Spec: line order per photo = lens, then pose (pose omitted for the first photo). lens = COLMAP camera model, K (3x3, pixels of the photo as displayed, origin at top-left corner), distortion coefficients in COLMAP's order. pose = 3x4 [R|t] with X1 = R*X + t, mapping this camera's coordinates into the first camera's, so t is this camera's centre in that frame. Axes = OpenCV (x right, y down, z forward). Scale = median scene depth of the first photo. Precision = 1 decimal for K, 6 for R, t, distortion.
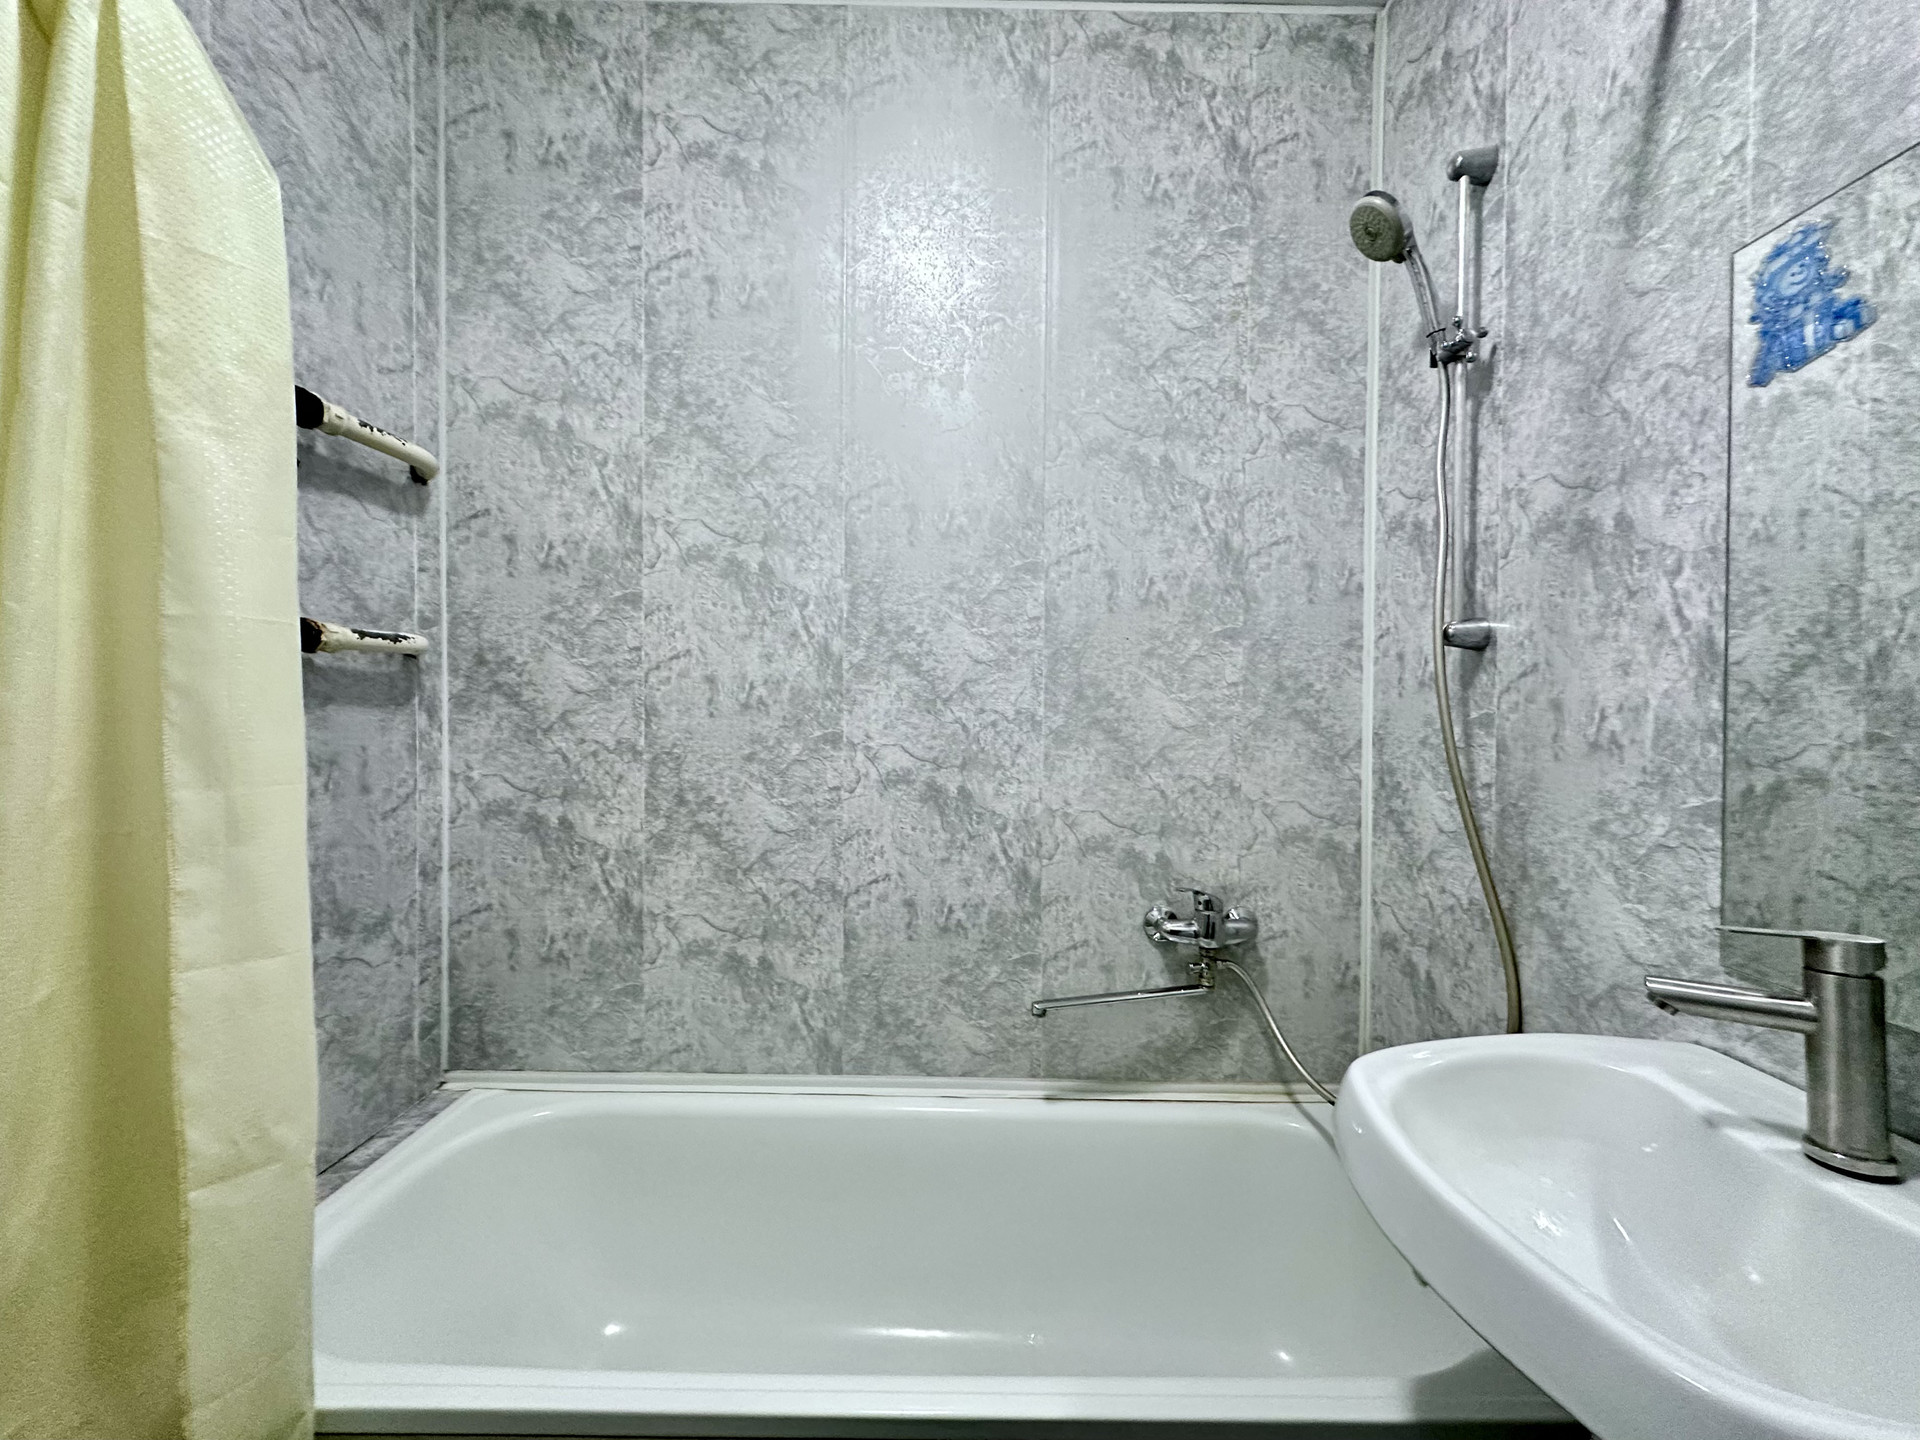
lens RADIAL K [[778.0, 0, 962.5], [0, 778.0, 724.2], [0, 0, 1]] dist [0.000297, -0.000099]
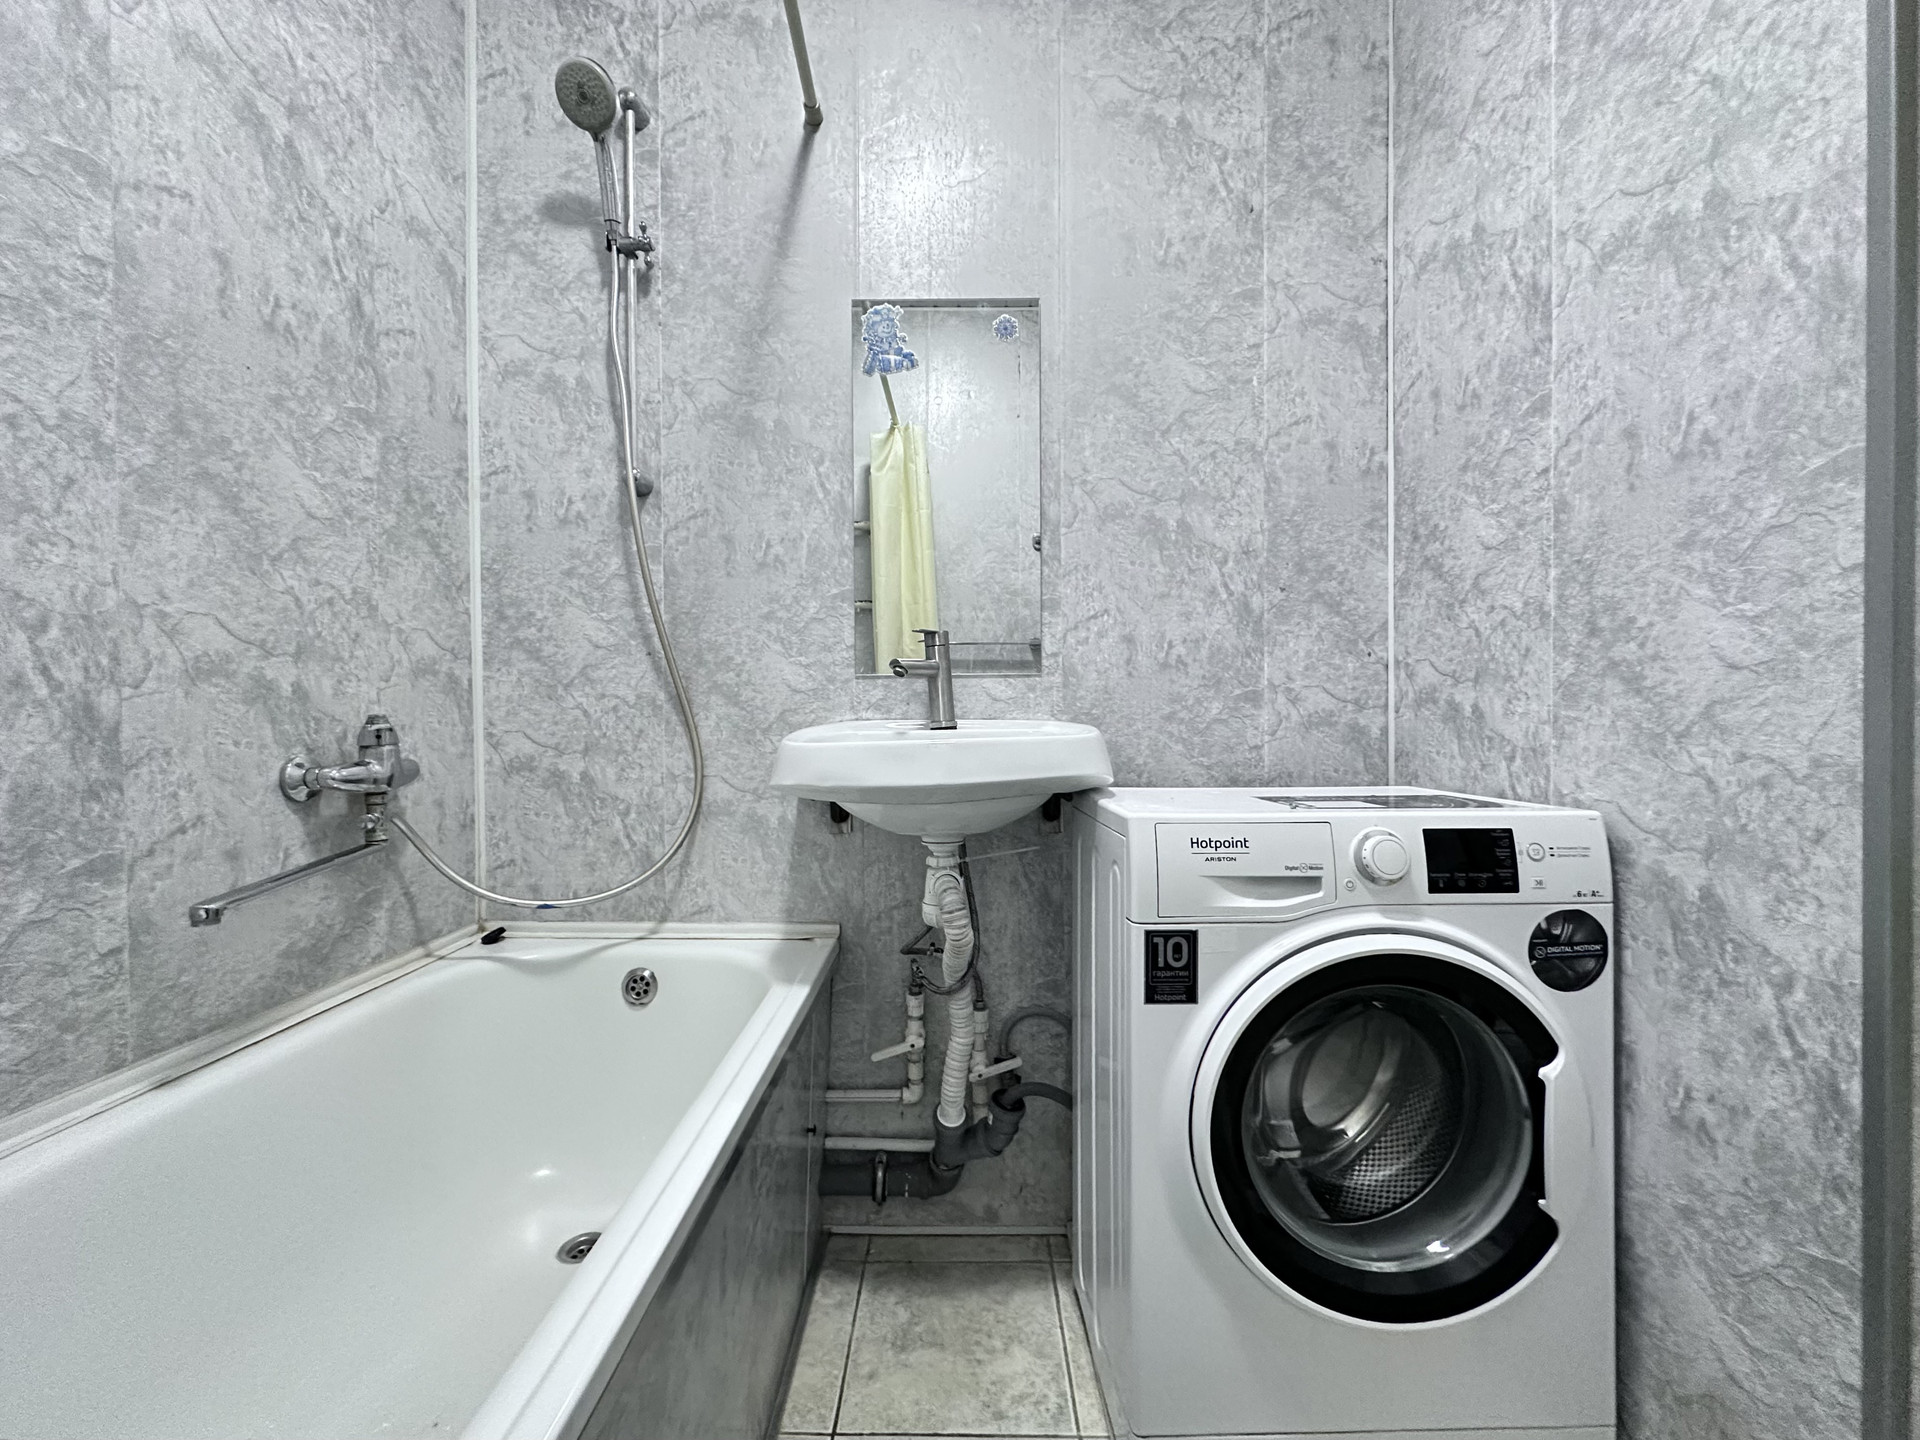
lens RADIAL K [[778.0, 0, 959.1], [0, 778.0, 717.0], [0, 0, 1]] dist [0.000297, -0.000099]
pose [[0.008786, -0.013724, 0.999867, -0.471124], [0.020489, 0.999698, 0.013542, 0.200874], [-0.999751, 0.020367, 0.009064, 0.372713]]
